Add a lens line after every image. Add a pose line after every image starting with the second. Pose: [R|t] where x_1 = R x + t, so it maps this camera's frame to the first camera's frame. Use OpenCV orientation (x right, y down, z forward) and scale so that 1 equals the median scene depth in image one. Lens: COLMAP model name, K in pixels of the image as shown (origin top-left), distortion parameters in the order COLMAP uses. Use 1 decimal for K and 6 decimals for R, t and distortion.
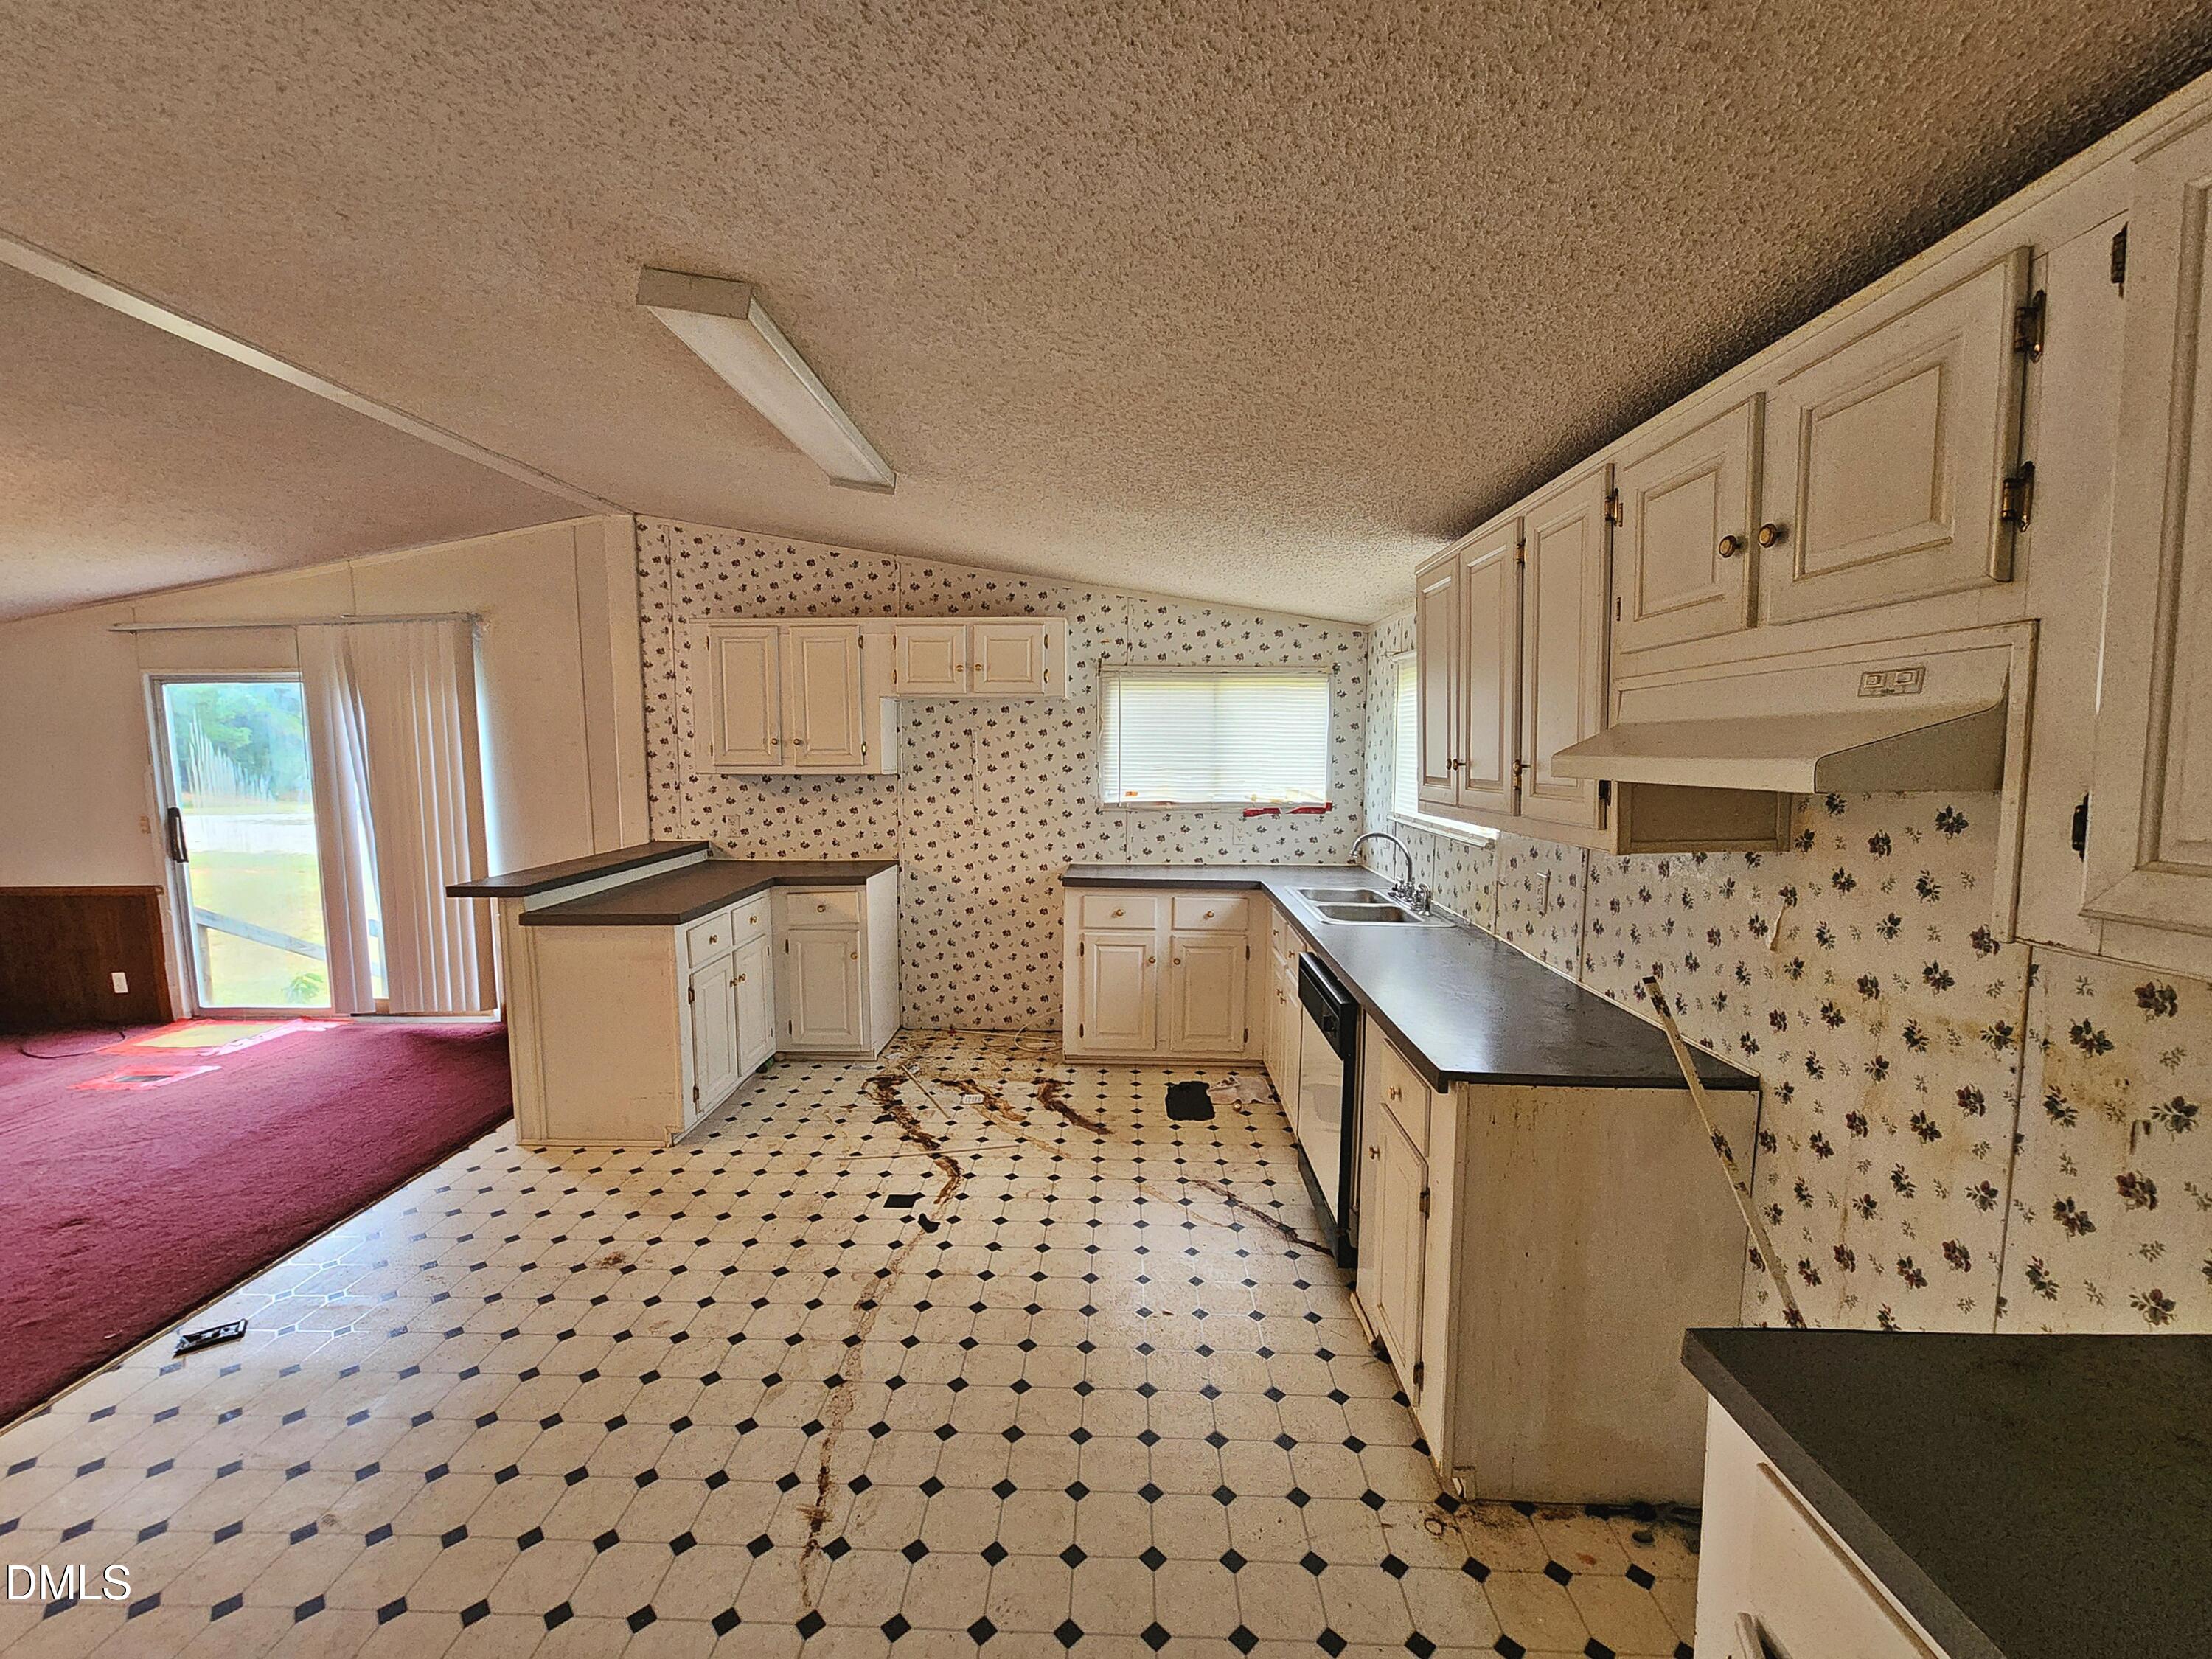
lens RADIAL K [[926.0, 0, 1106.0], [0, 926.0, 829.5], [0, 0, 1]] dist [-0.000258, 0.002884]
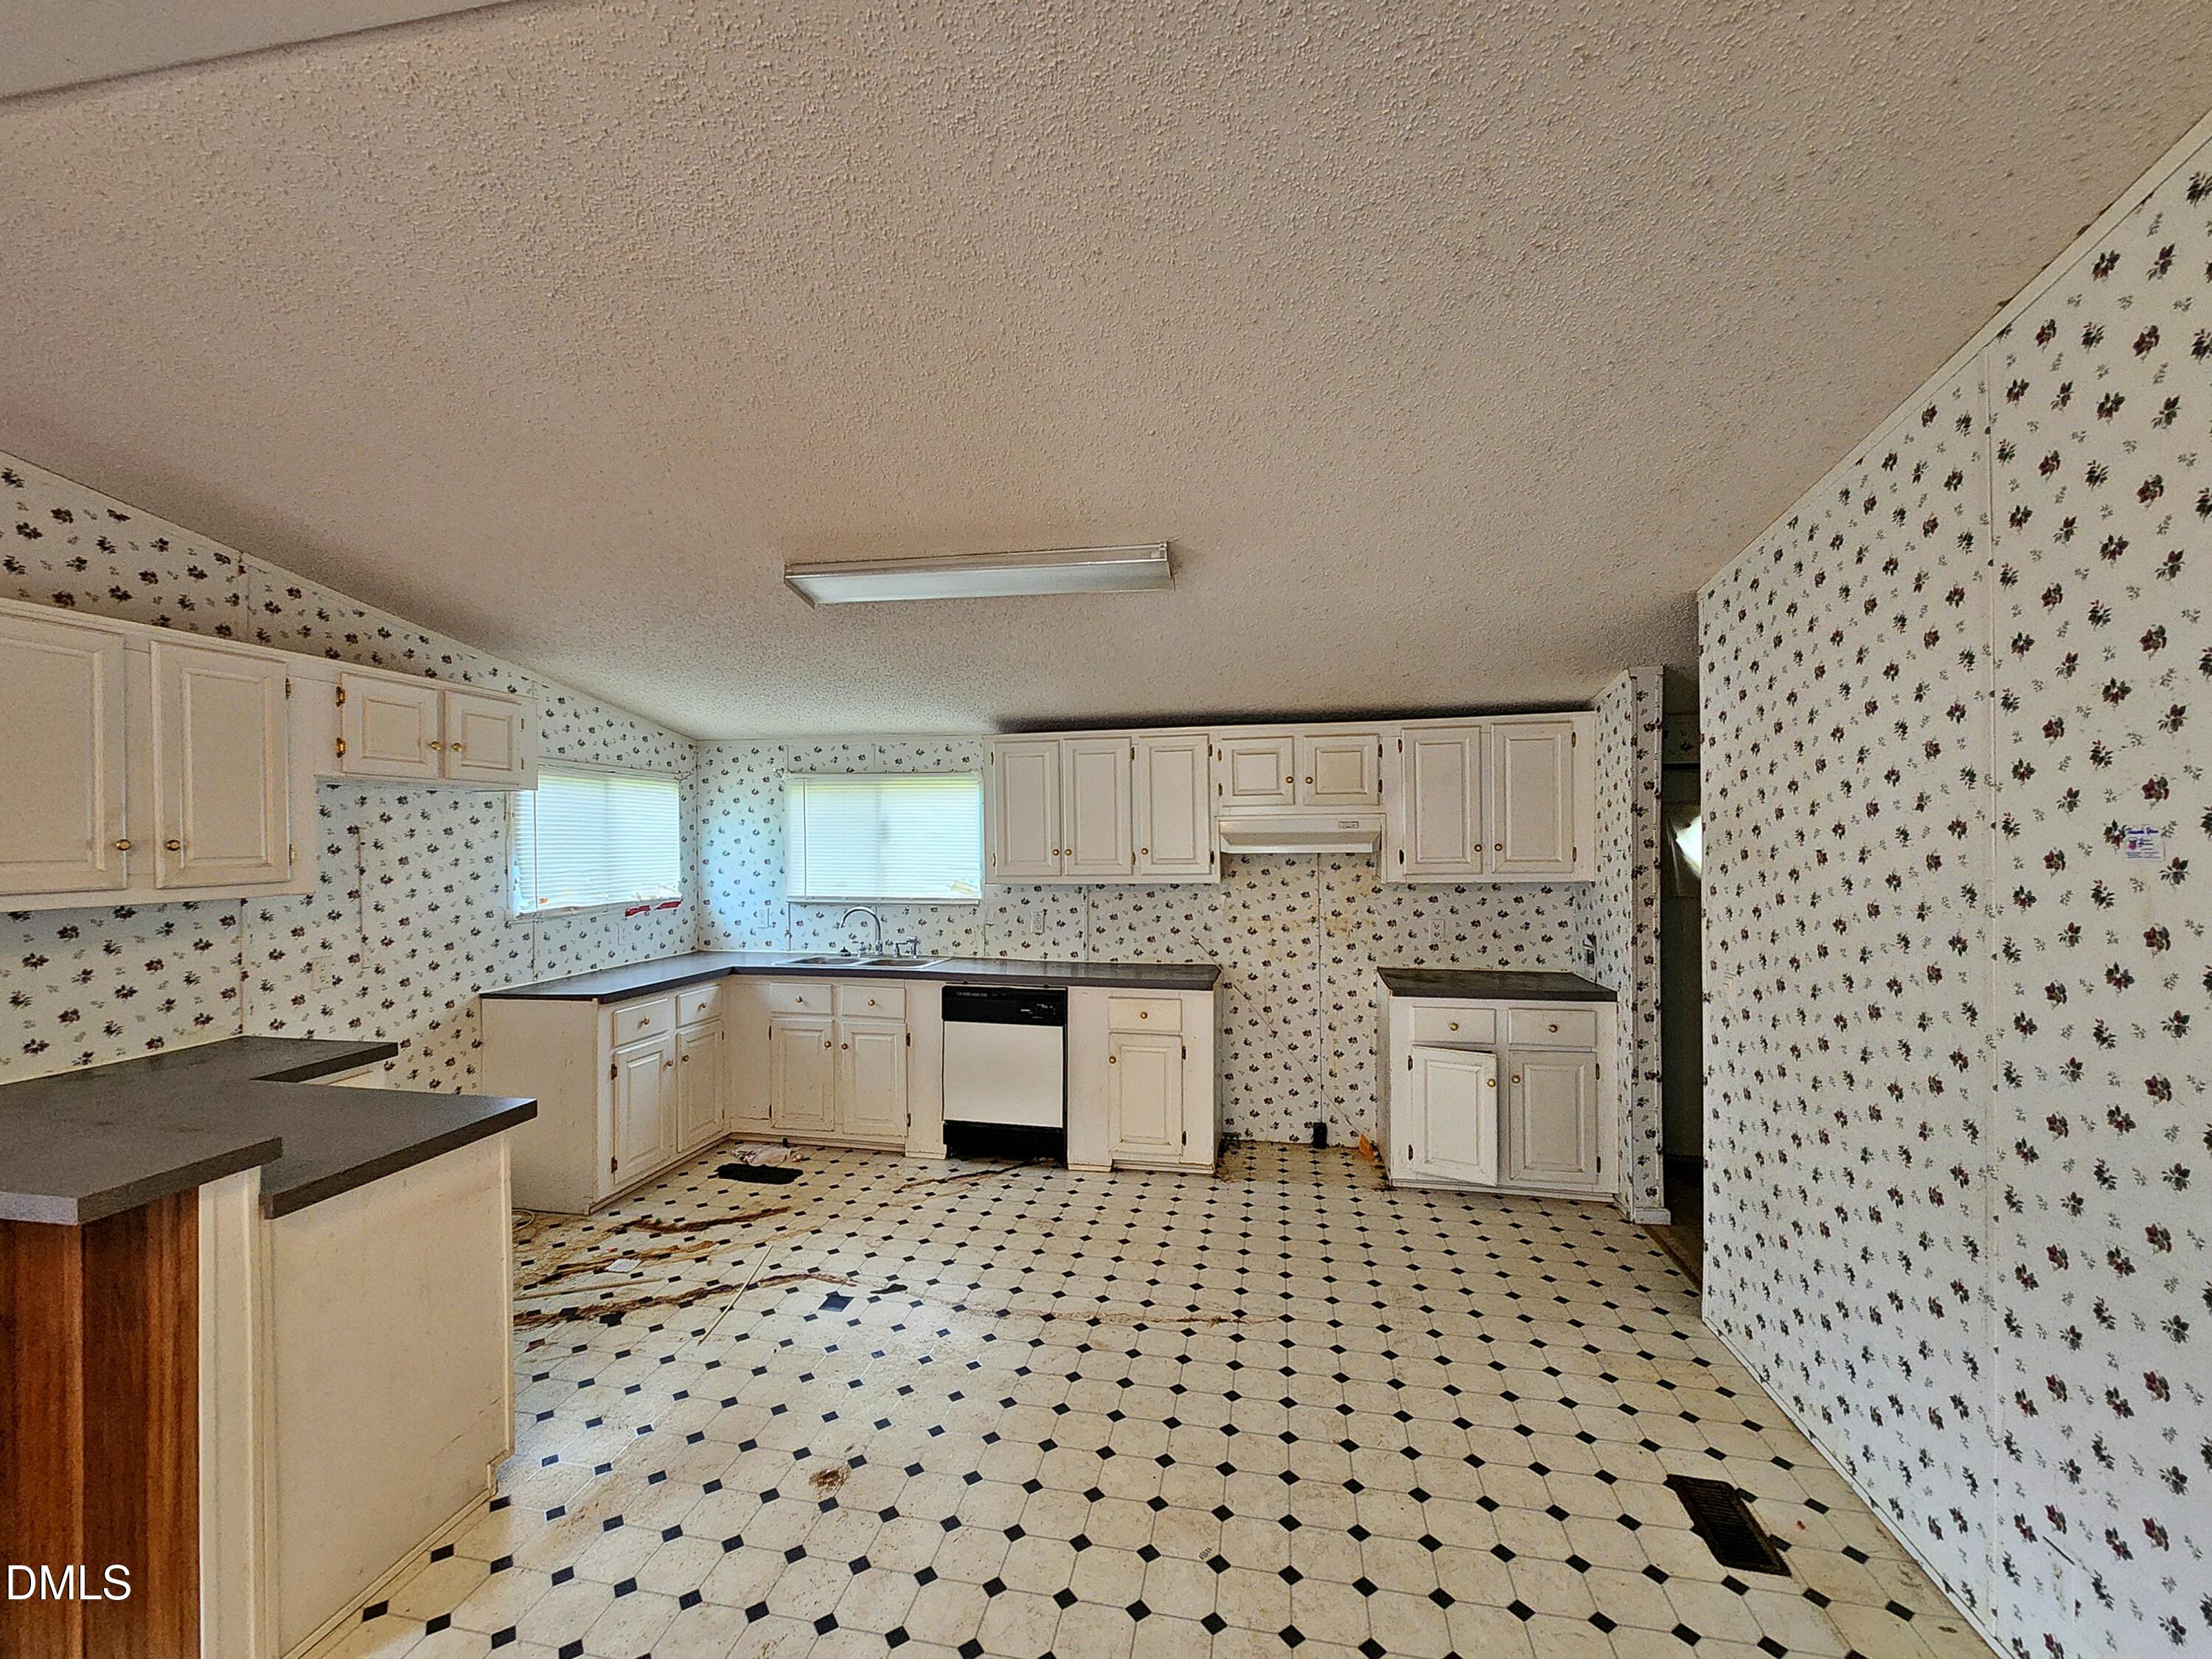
lens RADIAL K [[933.3, 0, 1082.8], [0, 933.3, 832.2], [0, 0, 1]] dist [-0.003918, 0.005836]
pose [[0.162007, 0.004647, 0.986779, -1.370335], [0.096087, 0.995163, -0.020462, -0.064779], [-0.982100, 0.098131, 0.160777, 0.621278]]
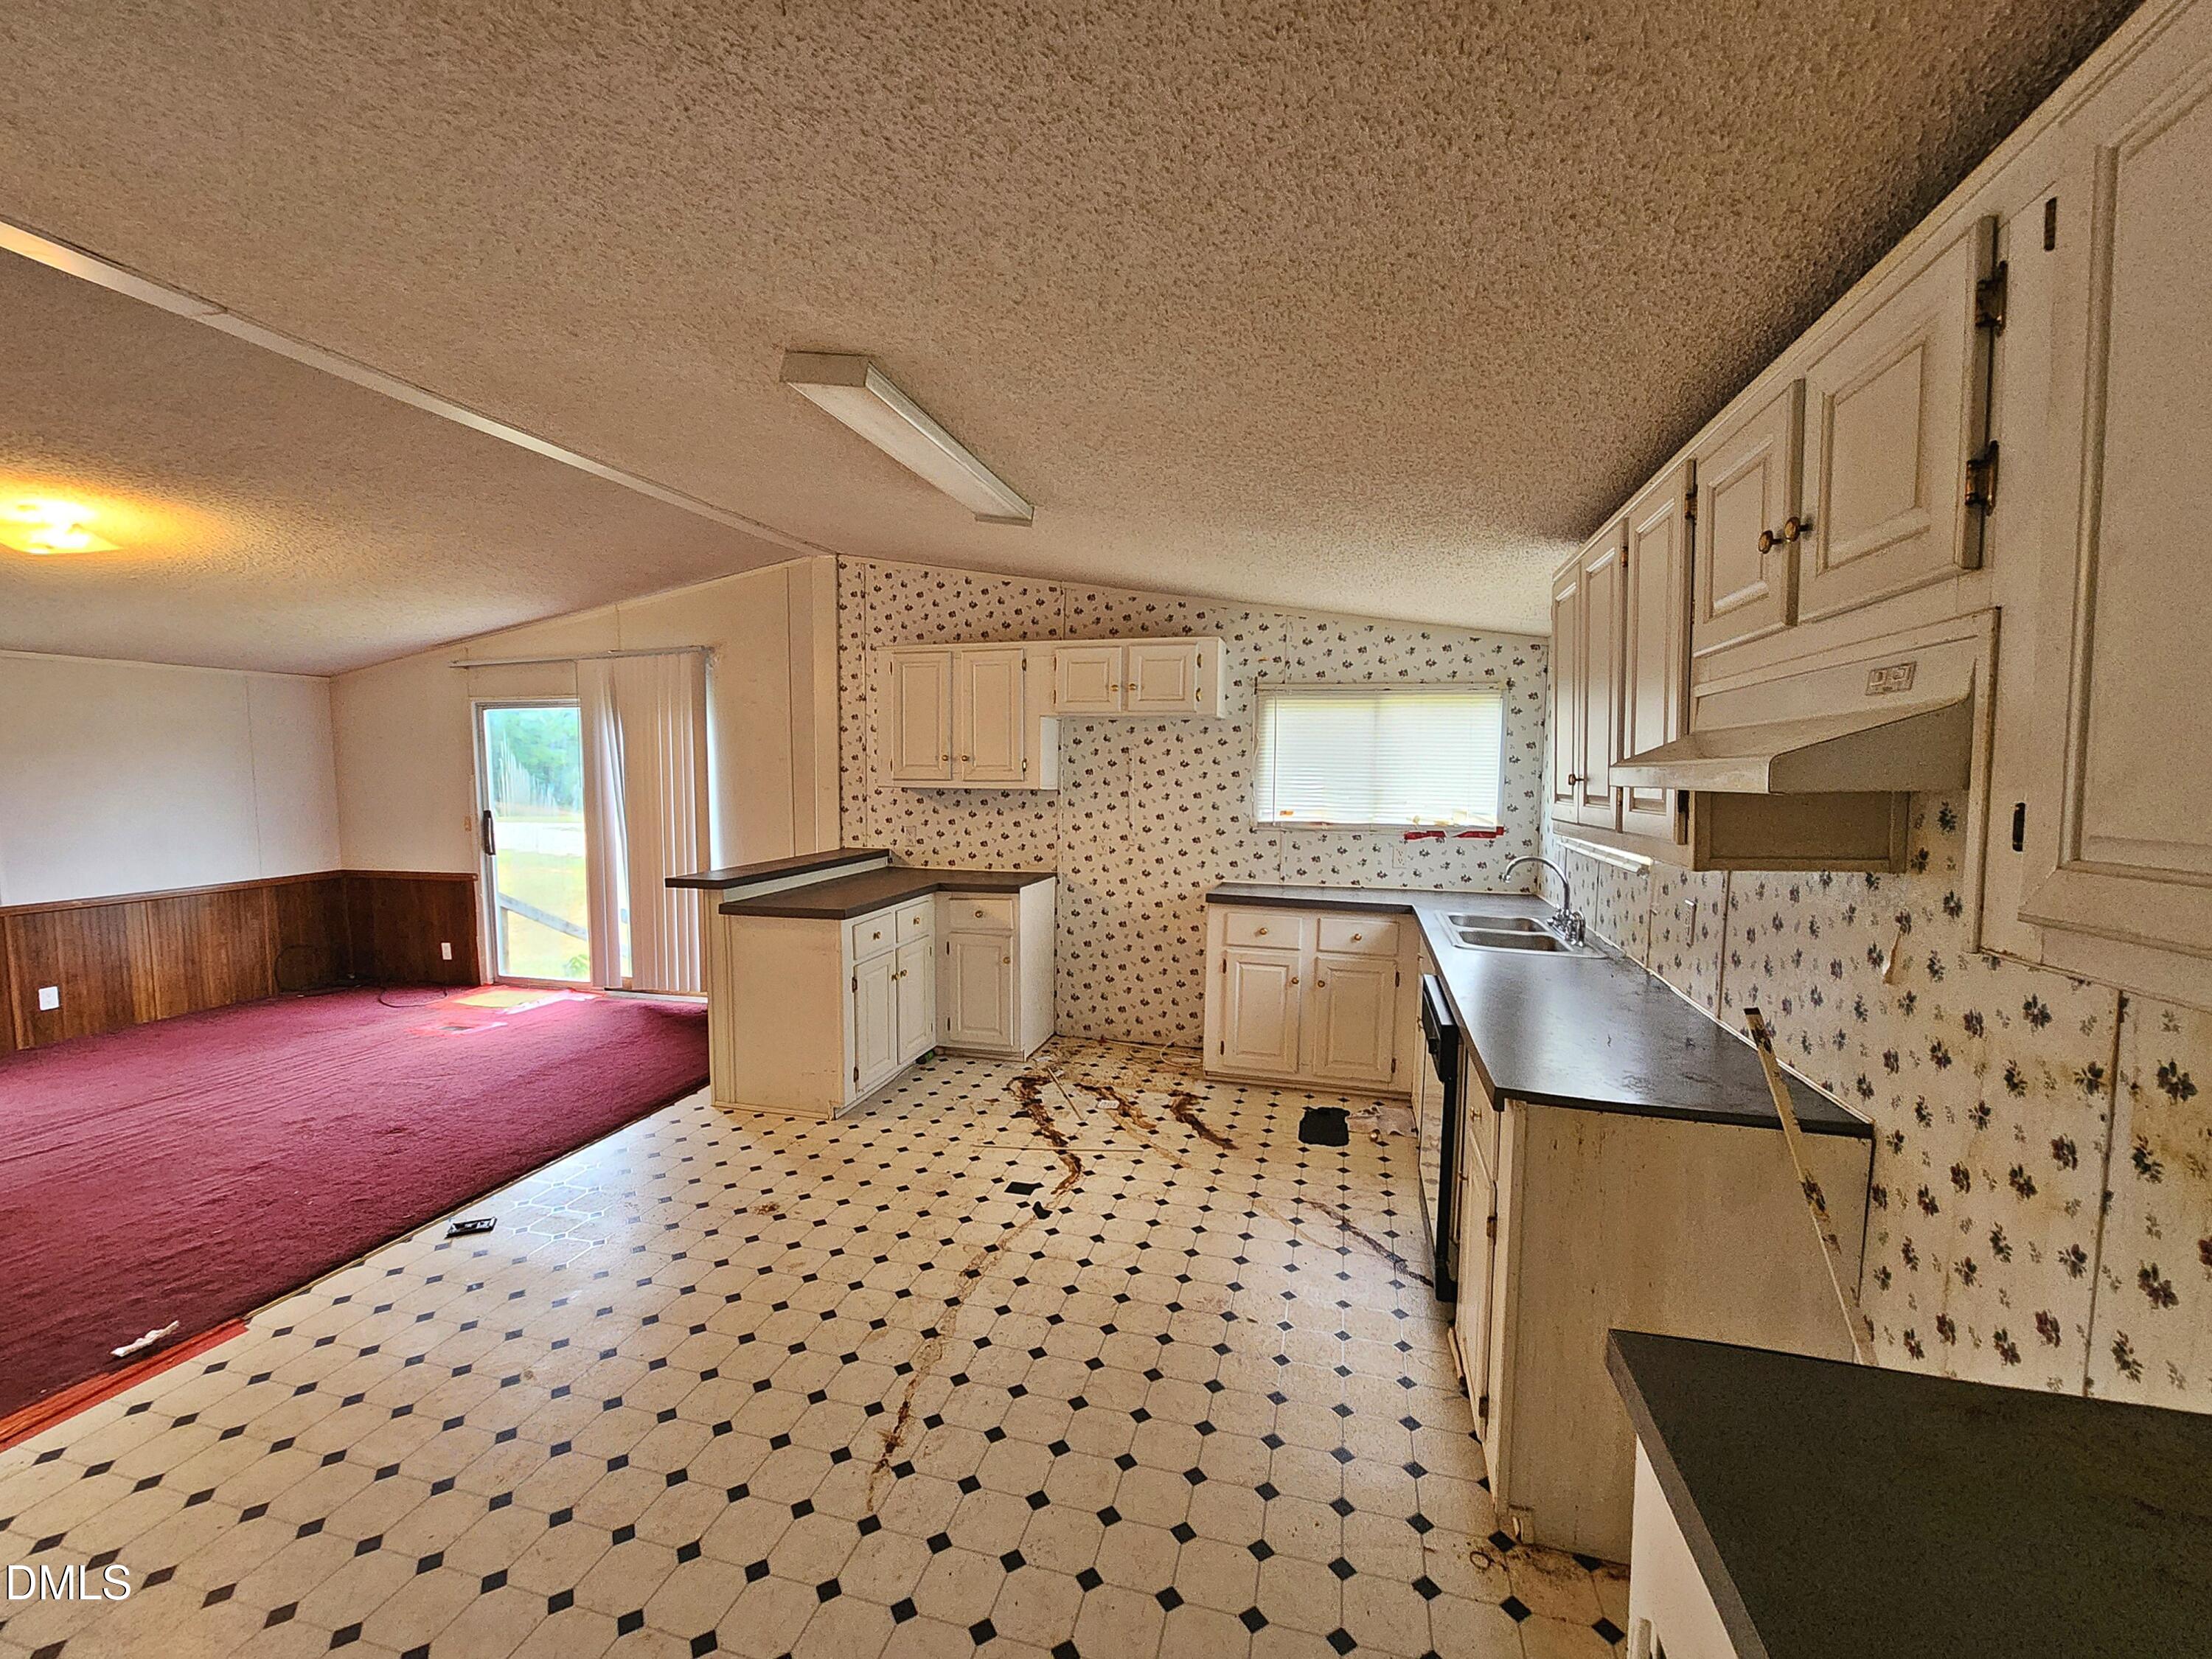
lens RADIAL K [[933.3, 0, 1082.8], [0, 933.3, 832.2], [0, 0, 1]] dist [-0.003918, 0.005836]
pose [[0.973092, 0.023336, -0.229233, 0.081080], [-0.028289, 0.999431, -0.018343, 0.011260], [0.228674, 0.024334, 0.973199, -0.032246]]
